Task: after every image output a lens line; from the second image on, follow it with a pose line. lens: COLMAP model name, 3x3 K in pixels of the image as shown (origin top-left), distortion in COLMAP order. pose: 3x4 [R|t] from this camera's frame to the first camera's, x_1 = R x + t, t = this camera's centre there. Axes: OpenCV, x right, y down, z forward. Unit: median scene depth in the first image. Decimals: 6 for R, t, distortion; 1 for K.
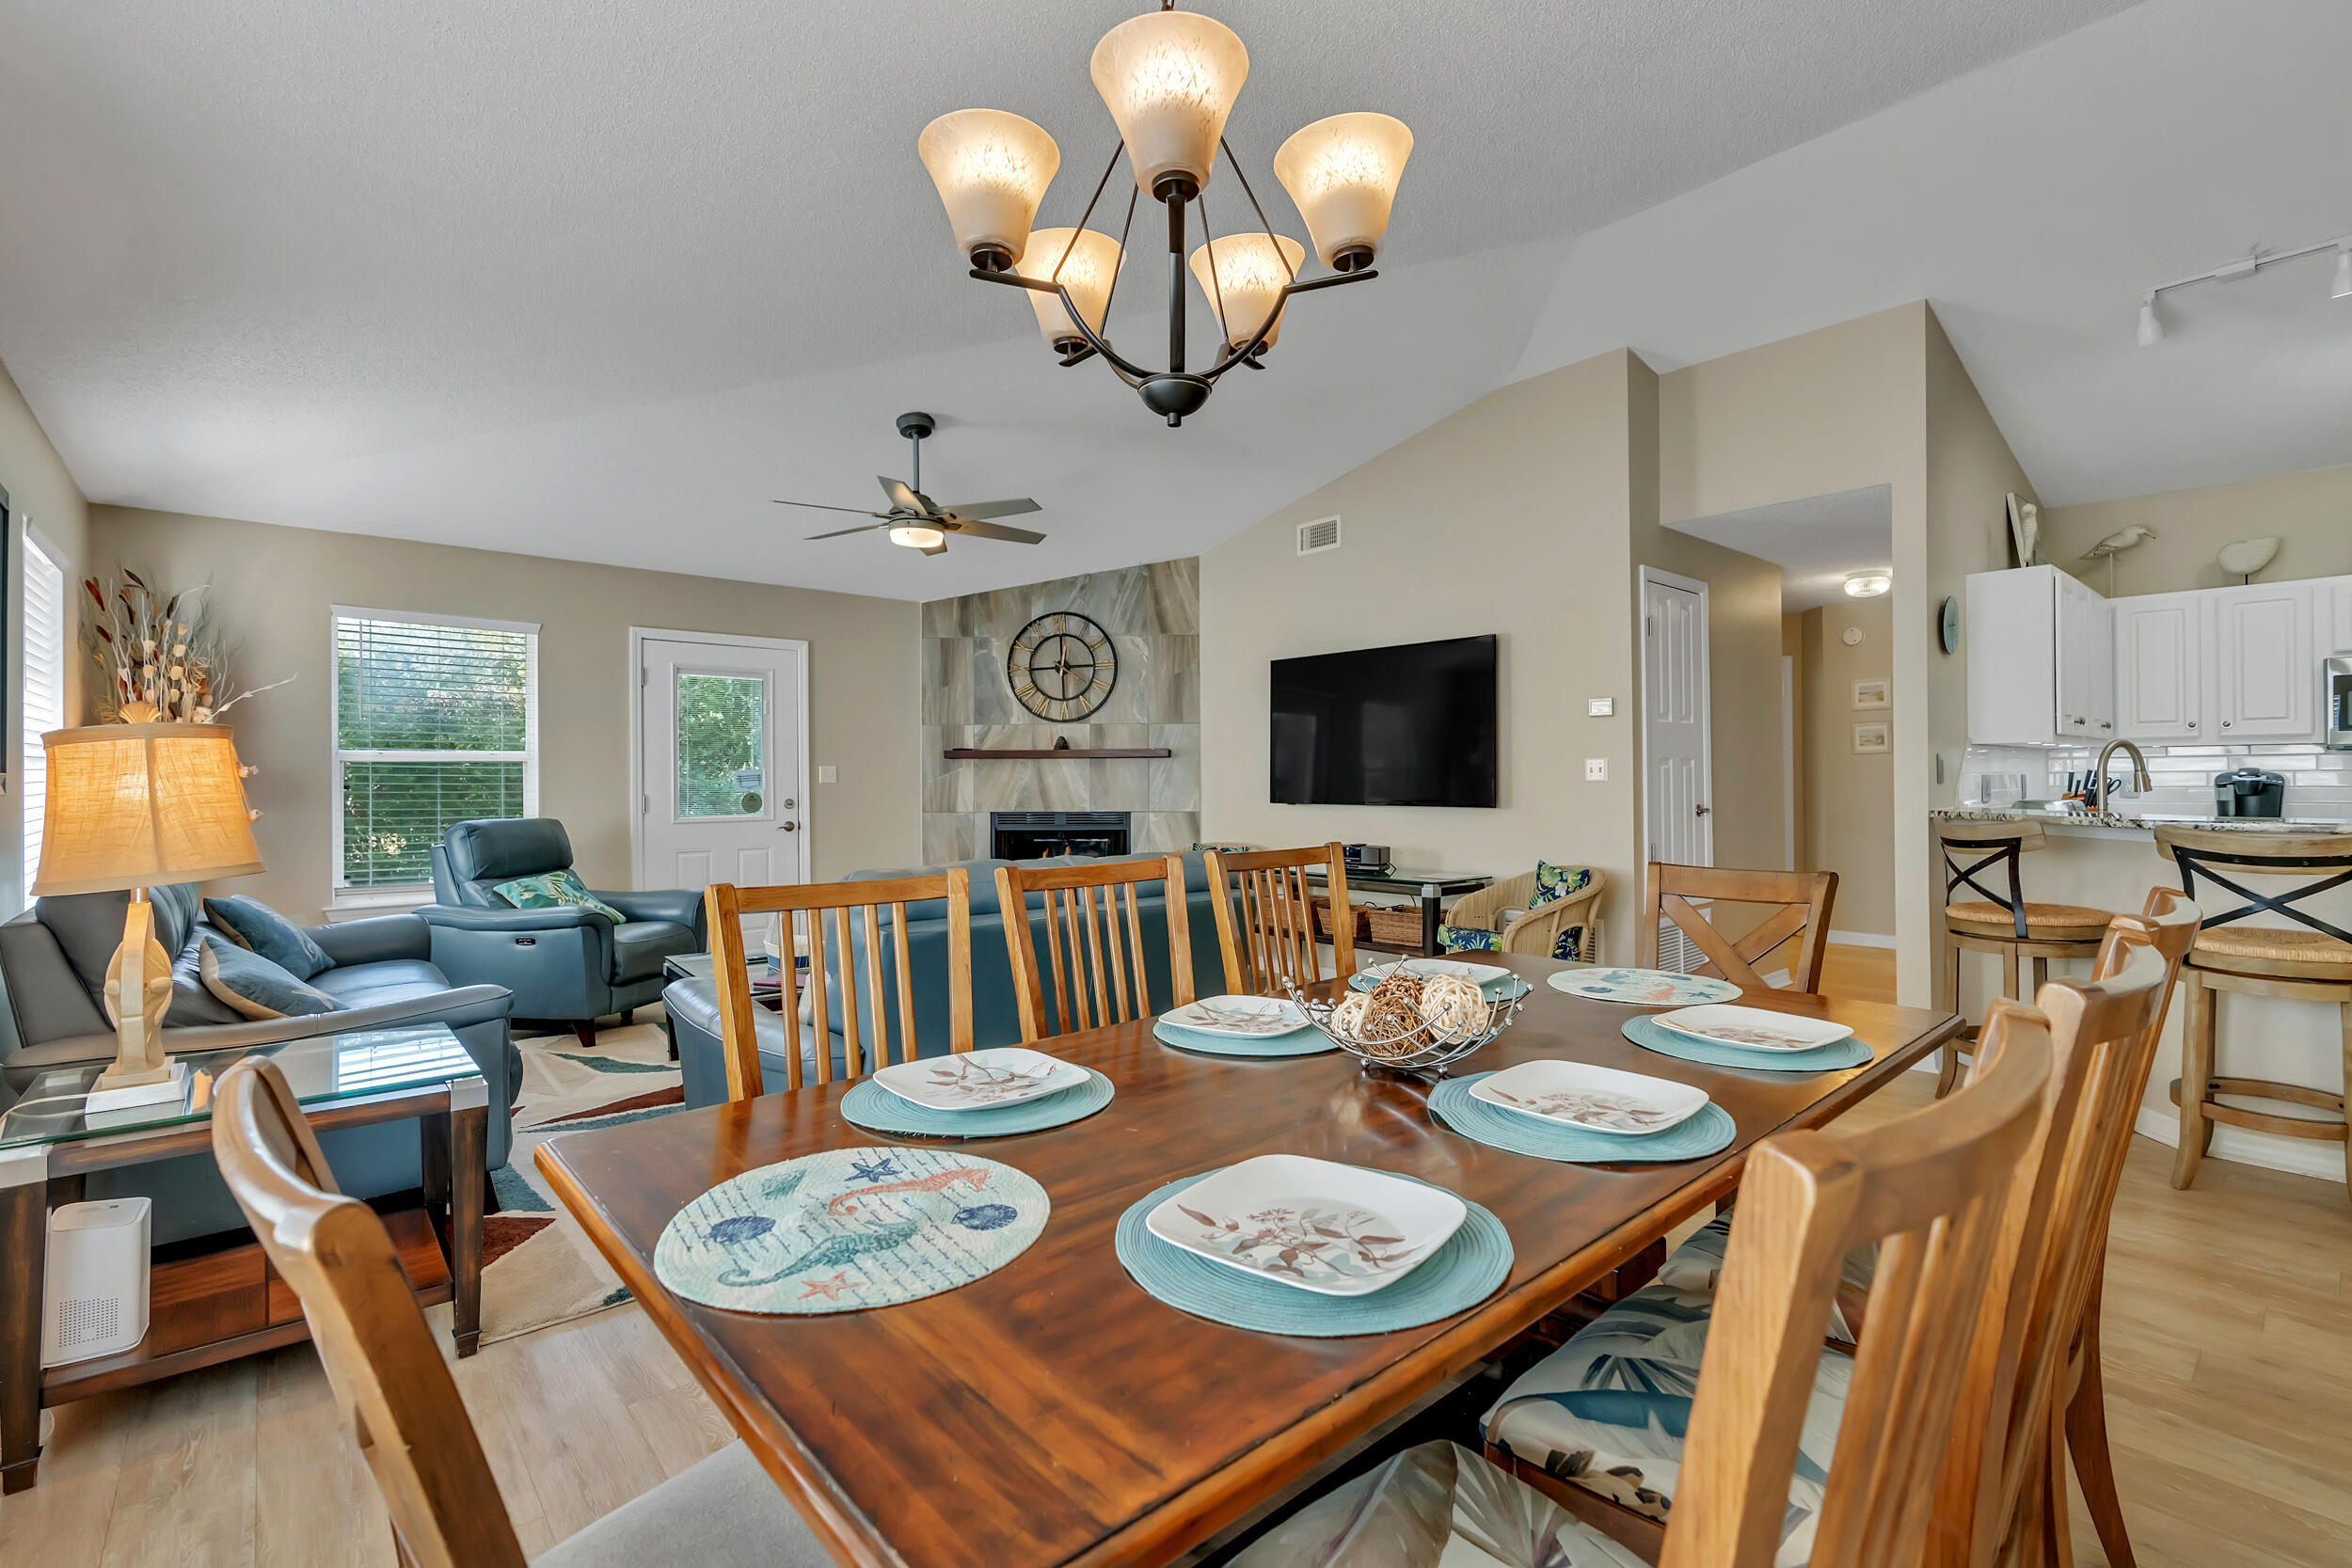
lens RADIAL K [[1057.7, 0, 1167.3], [0, 1057.7, 782.4], [0, 0, 1]] dist [0.002346, 0.002499]
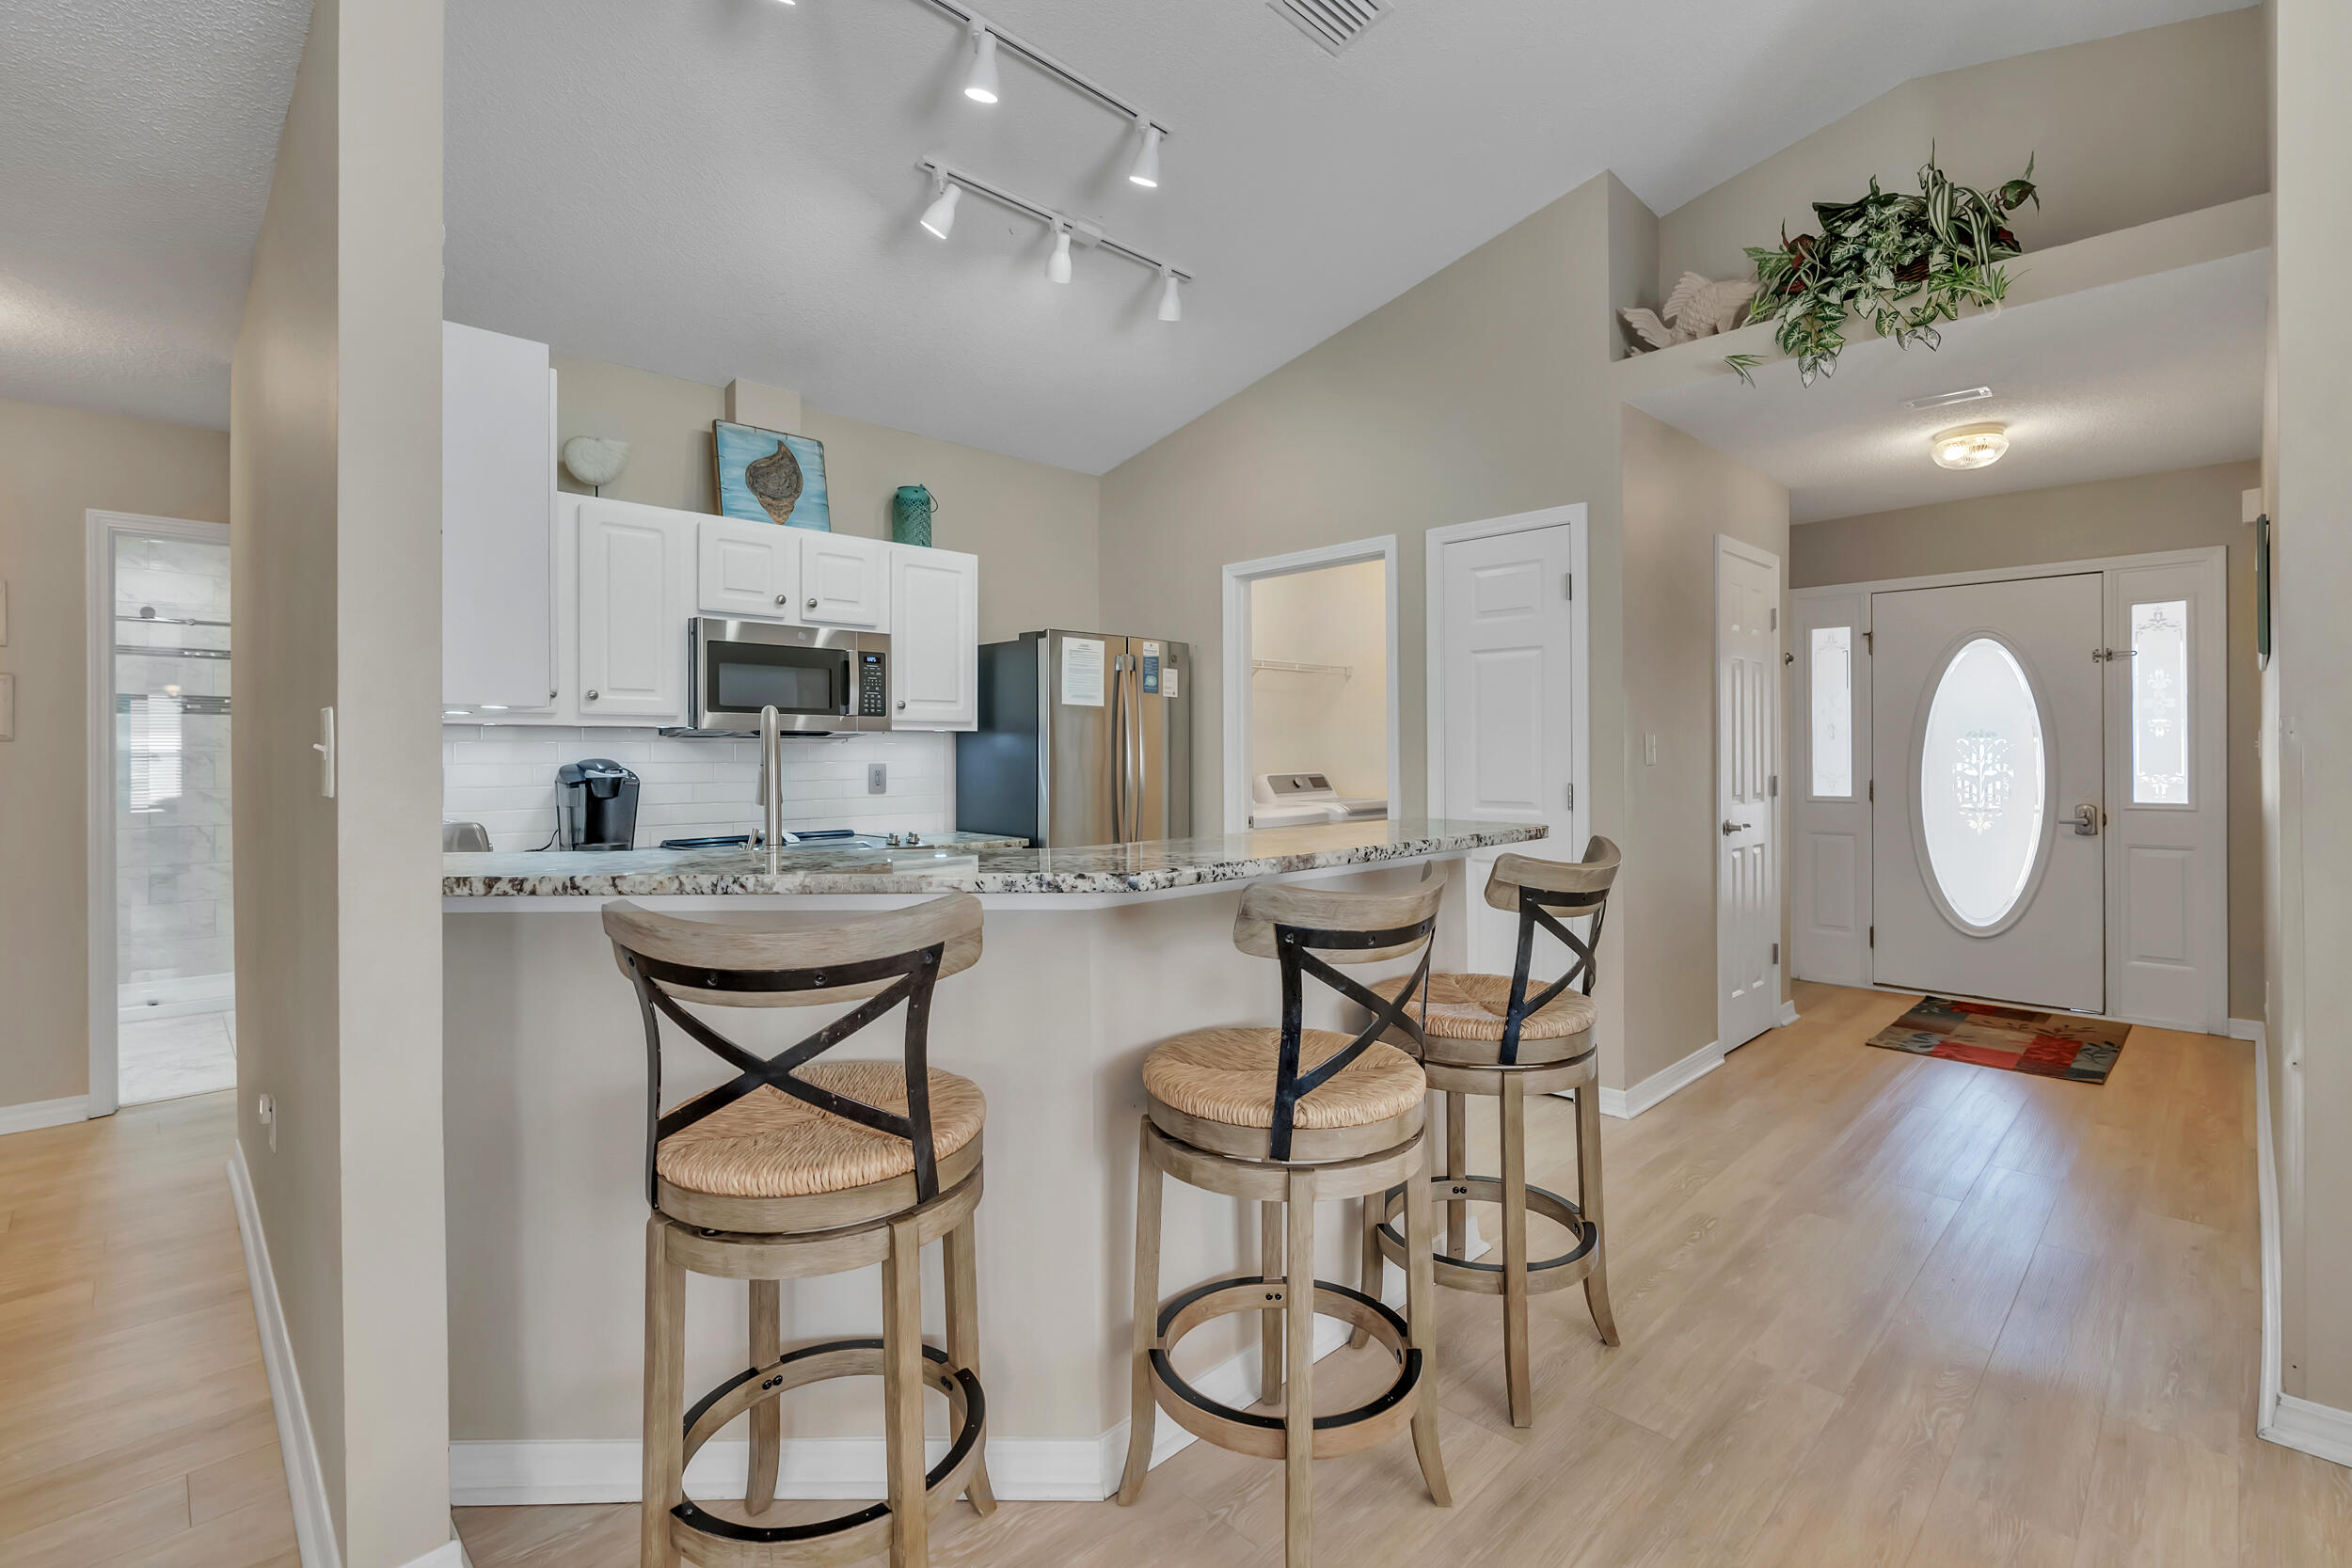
lens RADIAL K [[1057.7, 0, 1201.6], [0, 1057.7, 734.3], [0, 0, 1]] dist [0.002346, 0.002499]
pose [[-0.084433, 0.021905, 0.996188, 0.200151], [0.008940, 0.999735, -0.021225, -0.007943], [-0.996389, 0.007114, -0.084607, 0.463795]]
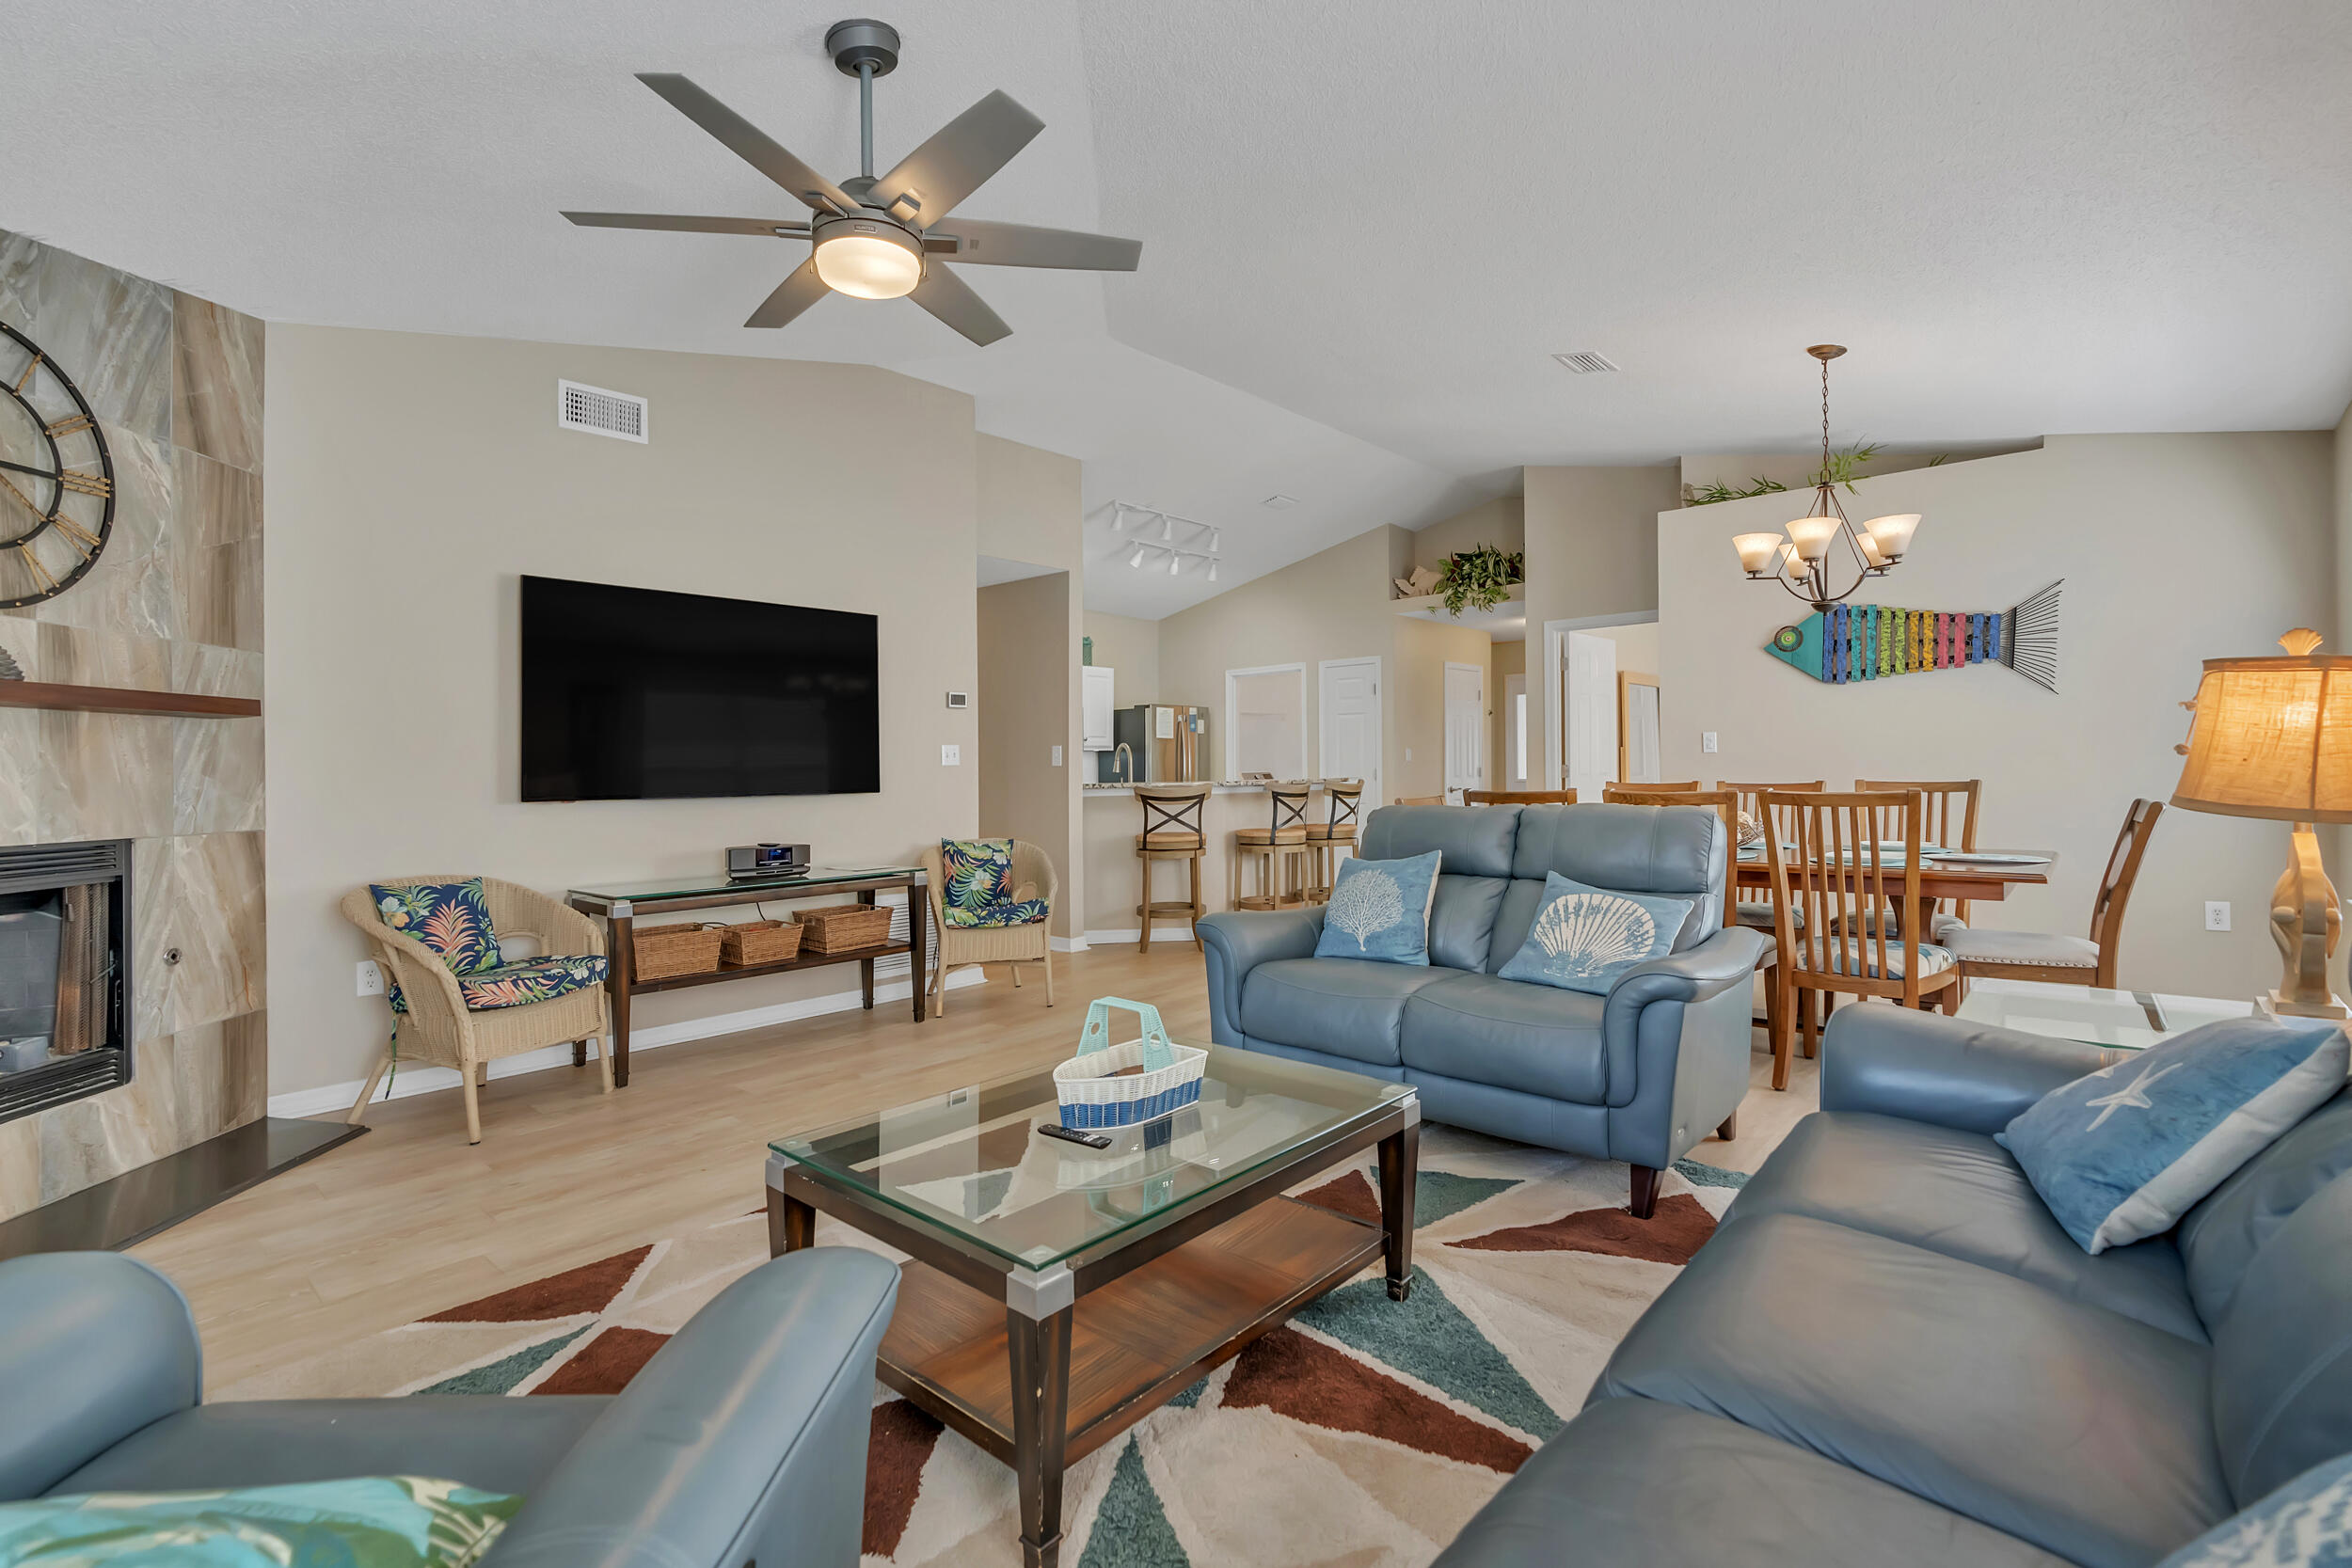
lens RADIAL K [[1057.7, 0, 1173.8], [0, 1057.7, 768.5], [0, 0, 1]] dist [0.002346, 0.002499]
pose [[-0.121538, 0.008568, 0.992550, -0.518656], [0.016761, 0.999838, -0.006579, 0.009453], [-0.992445, 0.015837, -0.121662, 0.632986]]
